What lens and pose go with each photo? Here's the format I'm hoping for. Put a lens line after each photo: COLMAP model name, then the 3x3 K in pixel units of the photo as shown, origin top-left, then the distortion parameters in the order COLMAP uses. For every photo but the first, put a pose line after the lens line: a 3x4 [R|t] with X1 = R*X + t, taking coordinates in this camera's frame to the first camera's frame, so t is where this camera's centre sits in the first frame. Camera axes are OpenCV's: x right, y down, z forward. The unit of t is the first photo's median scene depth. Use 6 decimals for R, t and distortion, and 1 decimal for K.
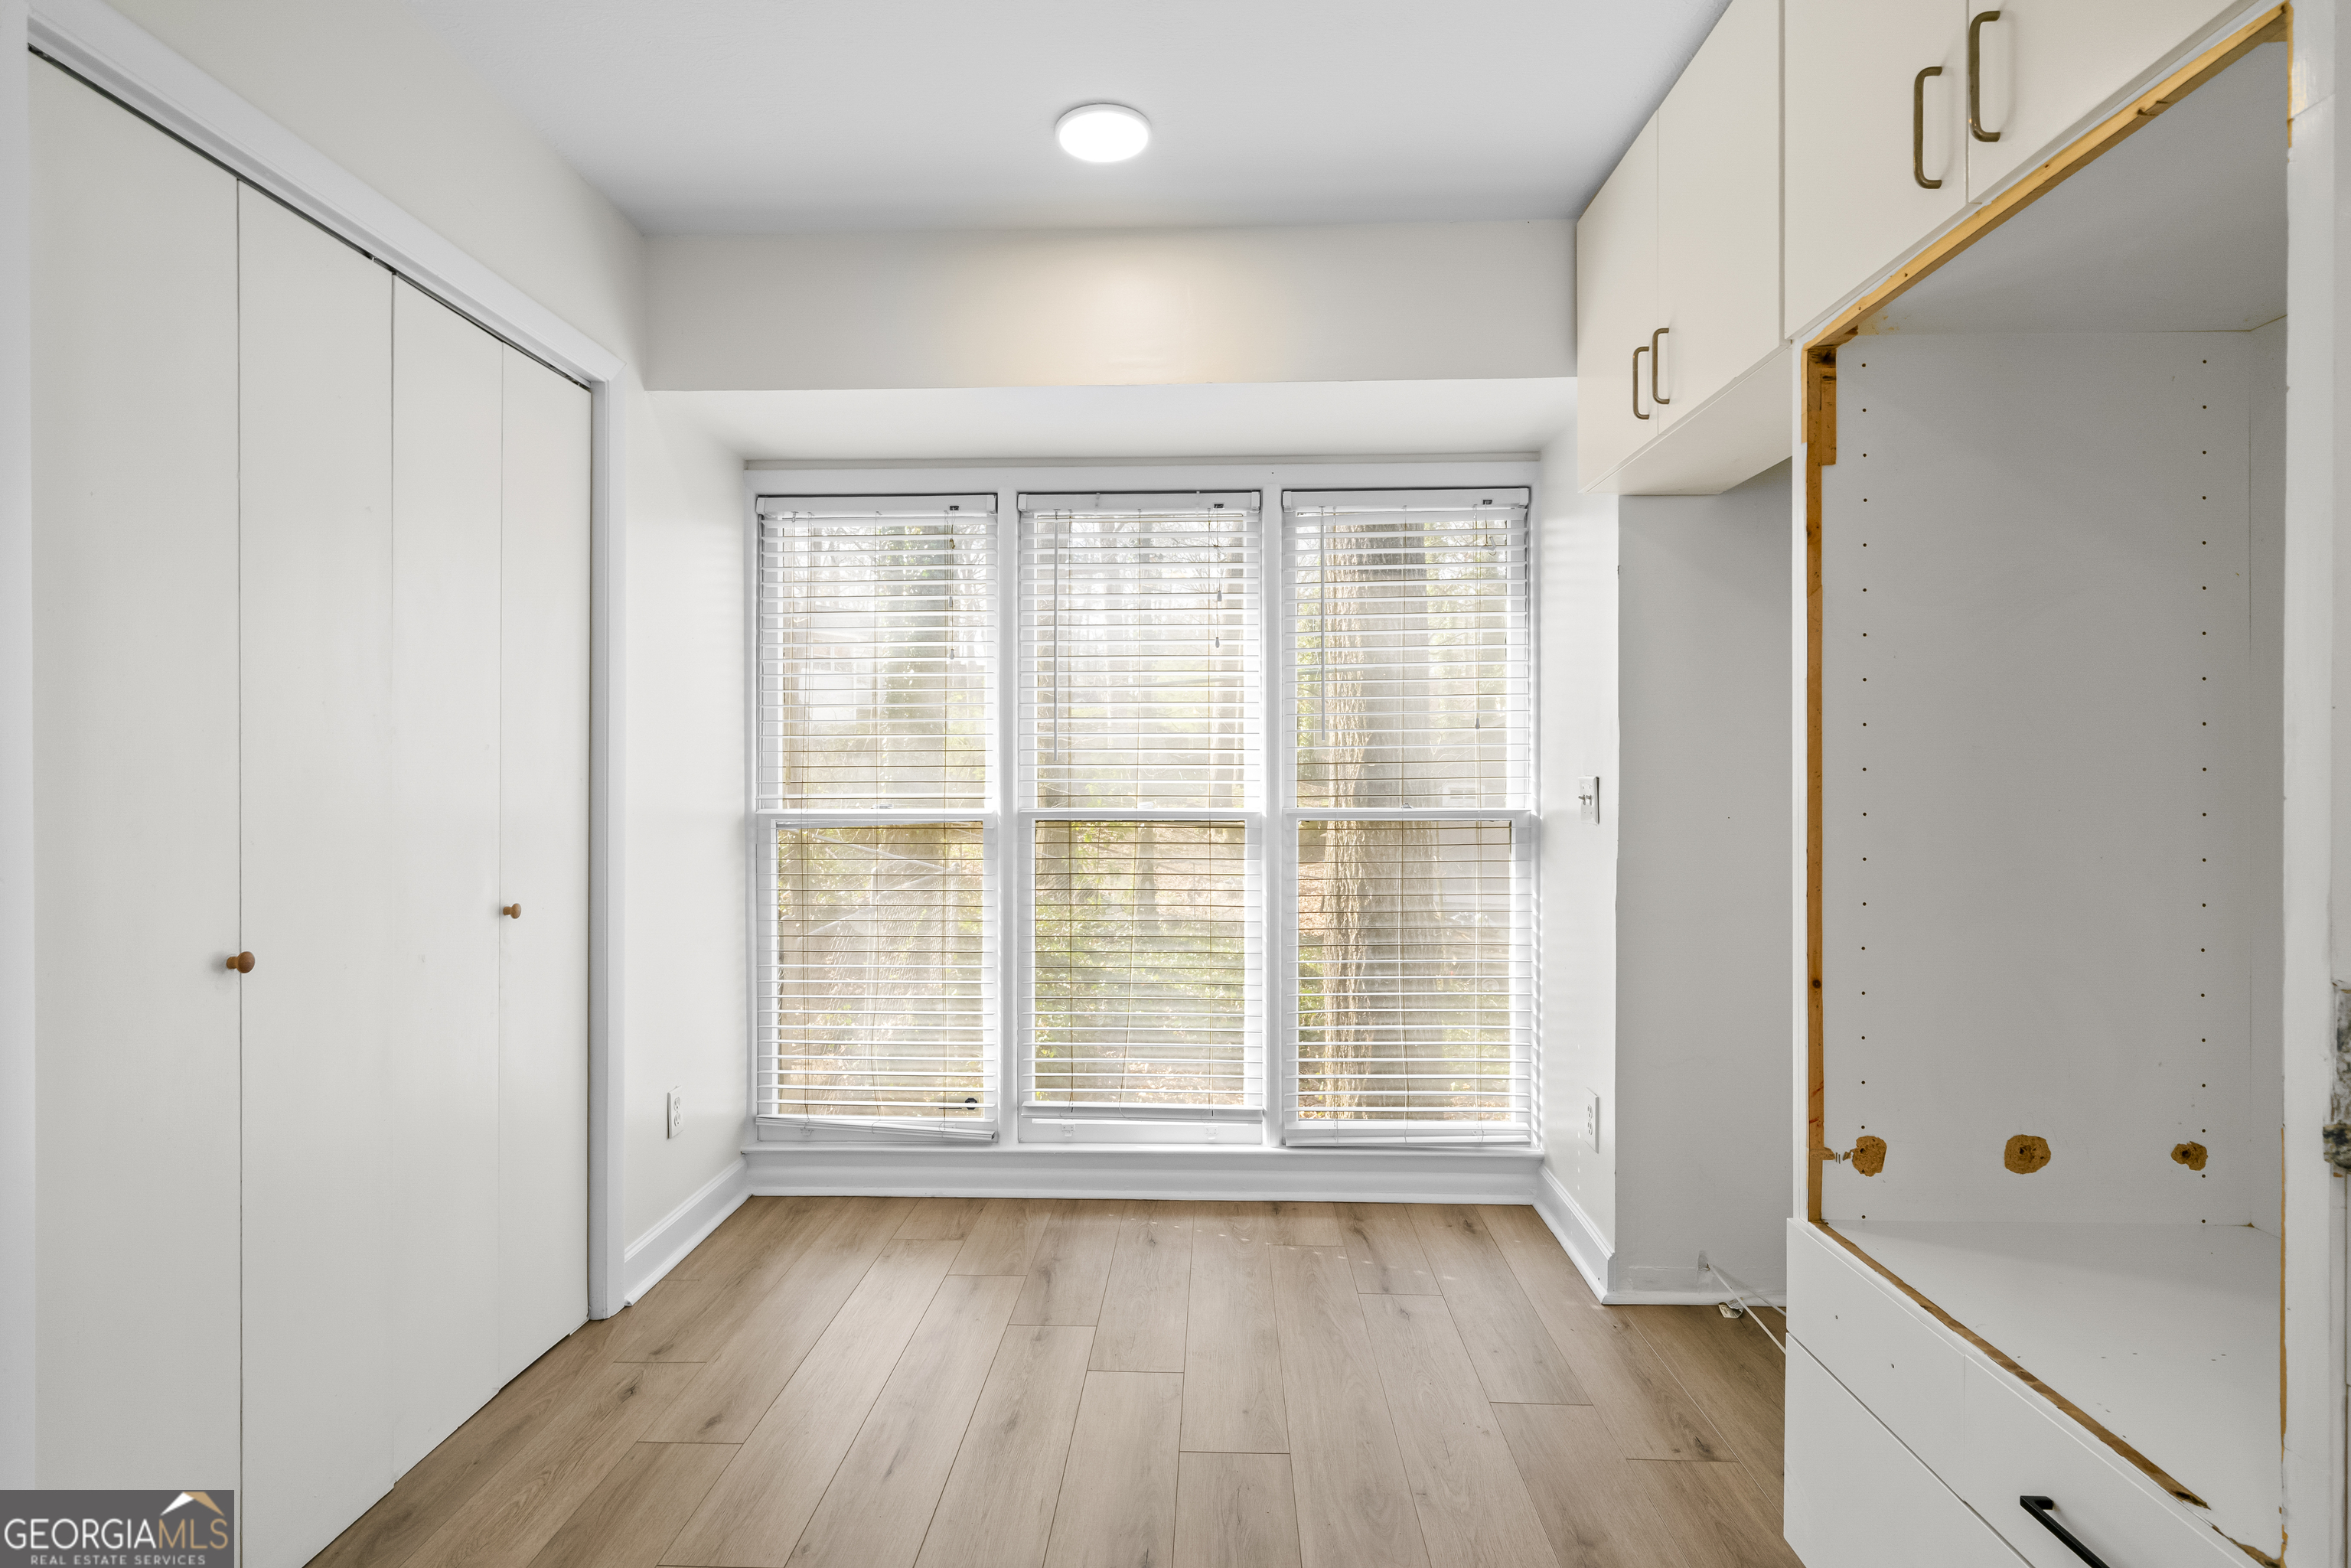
lens RADIAL K [[1196.6, 0, 1173.3], [0, 1196.6, 757.6], [0, 0, 1]] dist [0.000727, 0.000025]
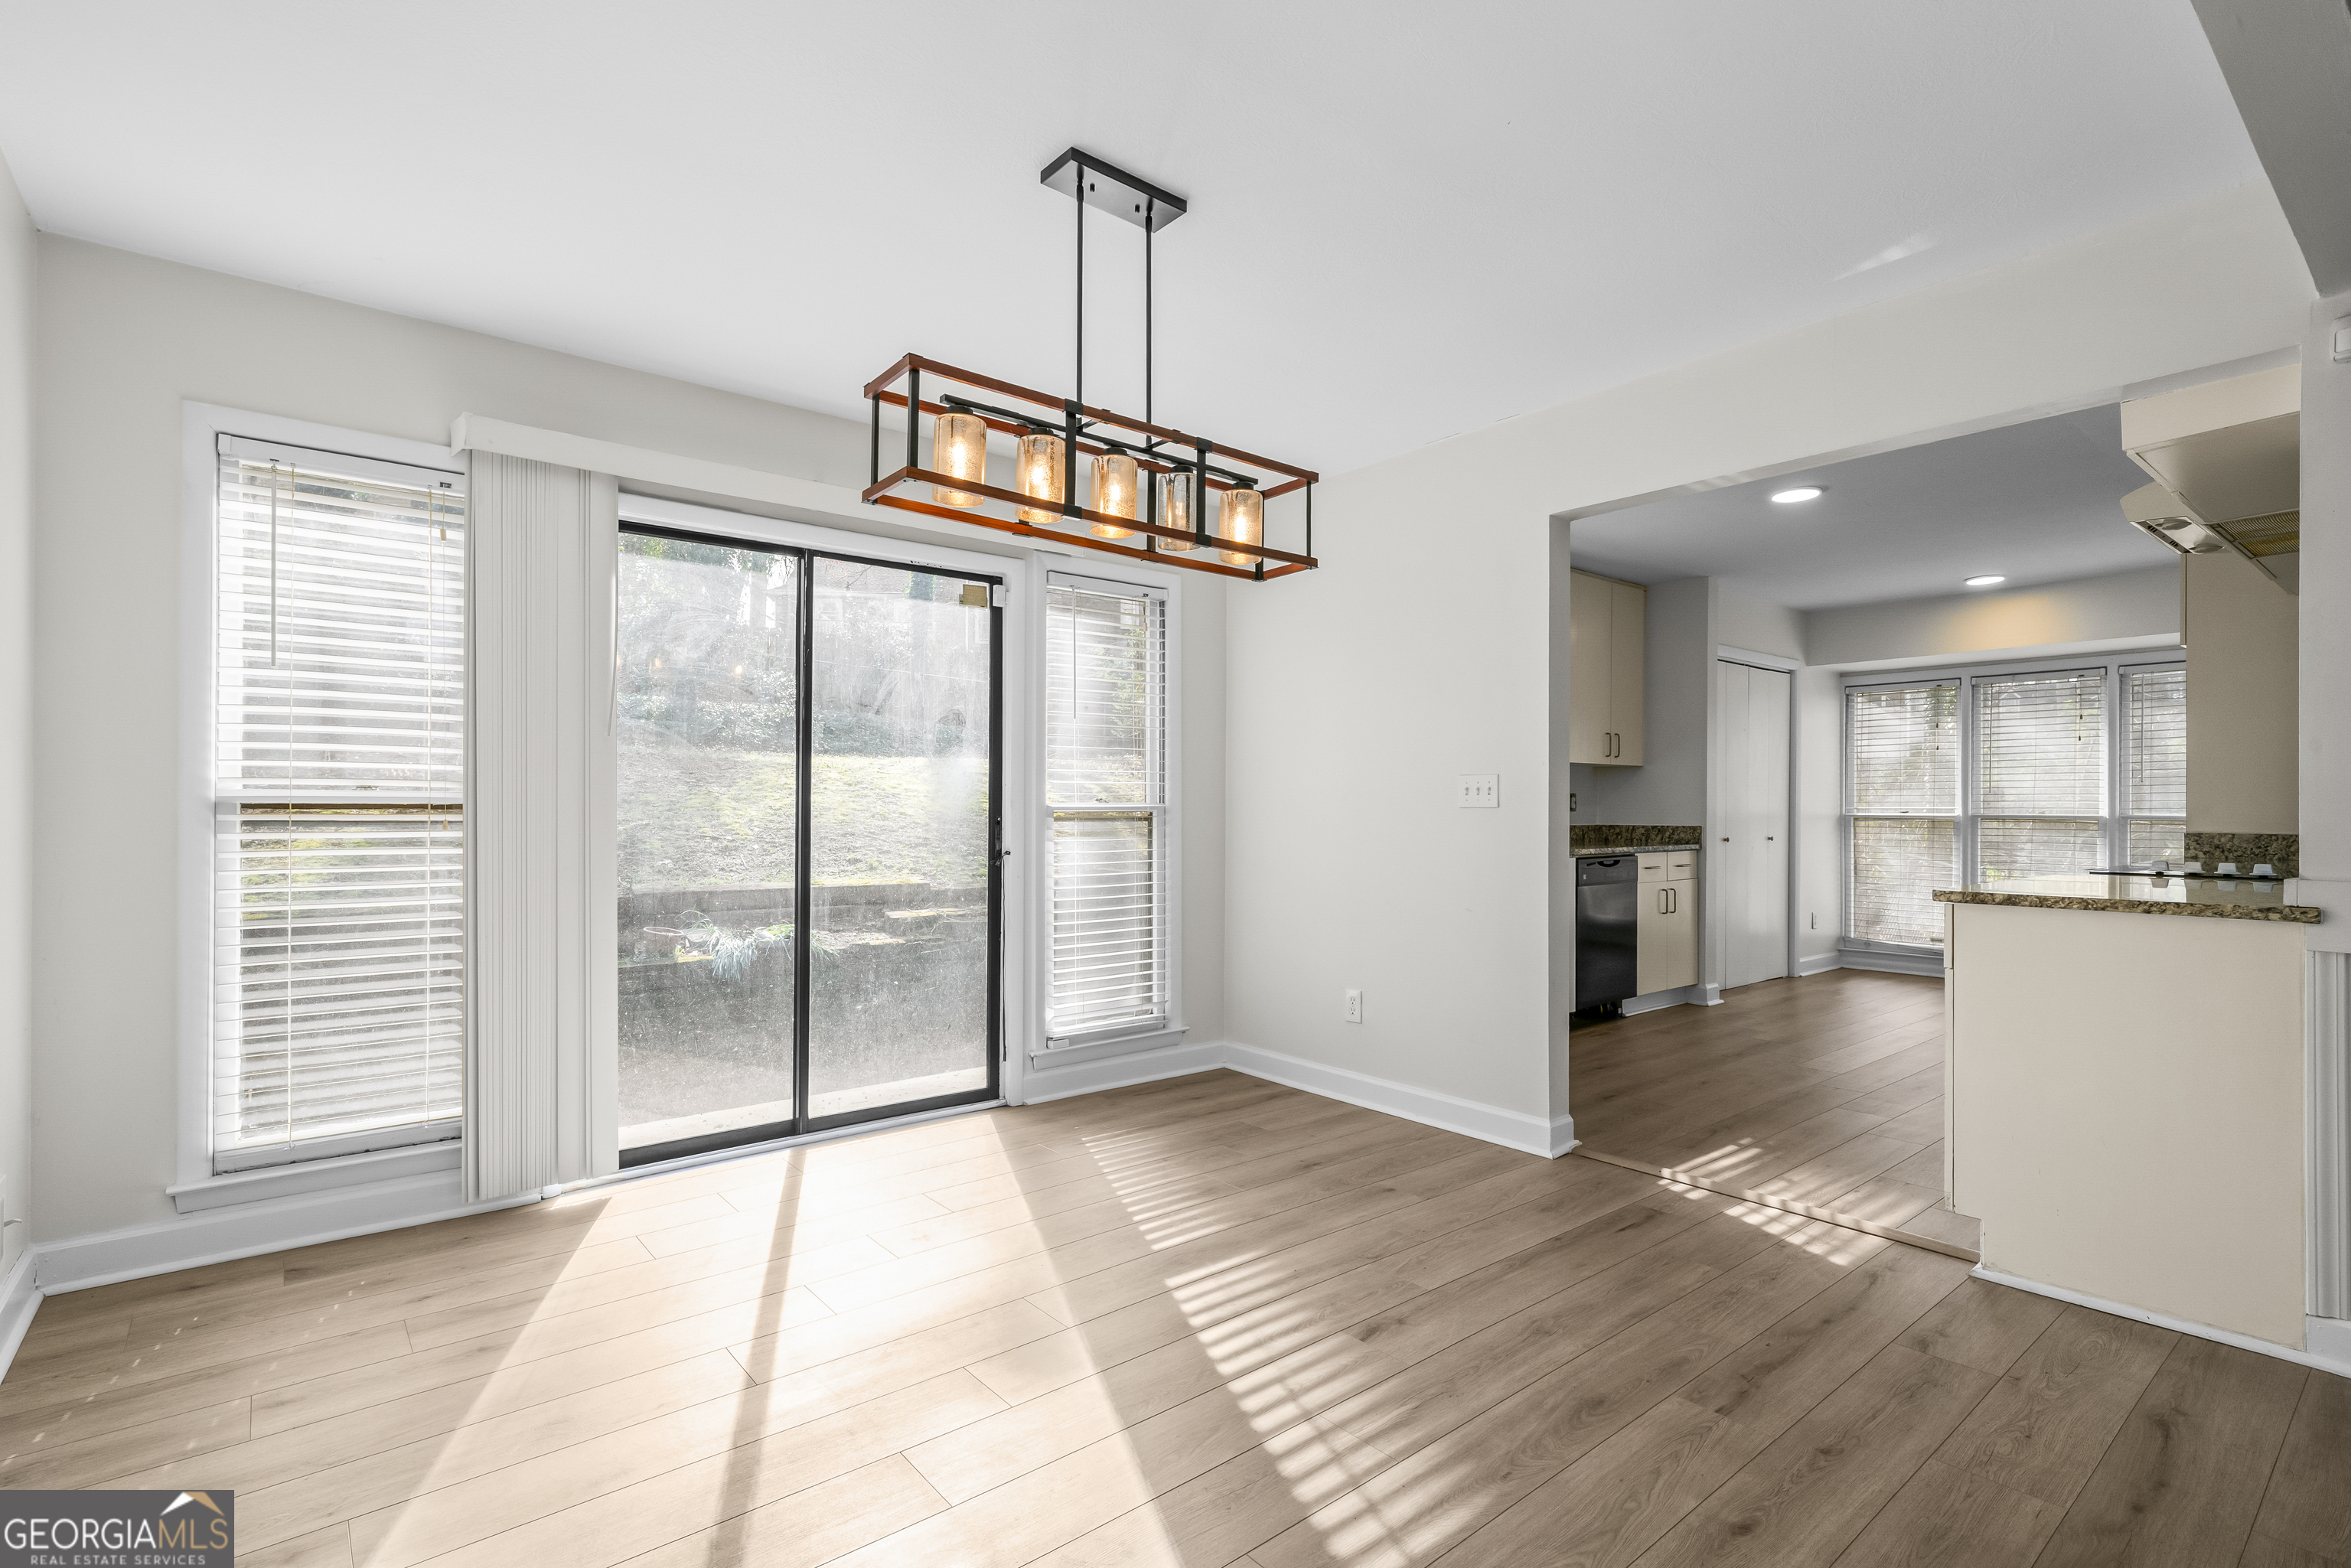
lens RADIAL K [[1087.9, 0, 1180.0], [0, 1087.9, 808.6], [0, 0, 1]] dist [0.002310, 0.000522]
pose [[0.663710, 0.002533, -0.747986, 0.438486], [-0.002972, 0.999995, 0.000749, 0.037298], [0.747984, 0.001726, 0.663715, -1.573635]]
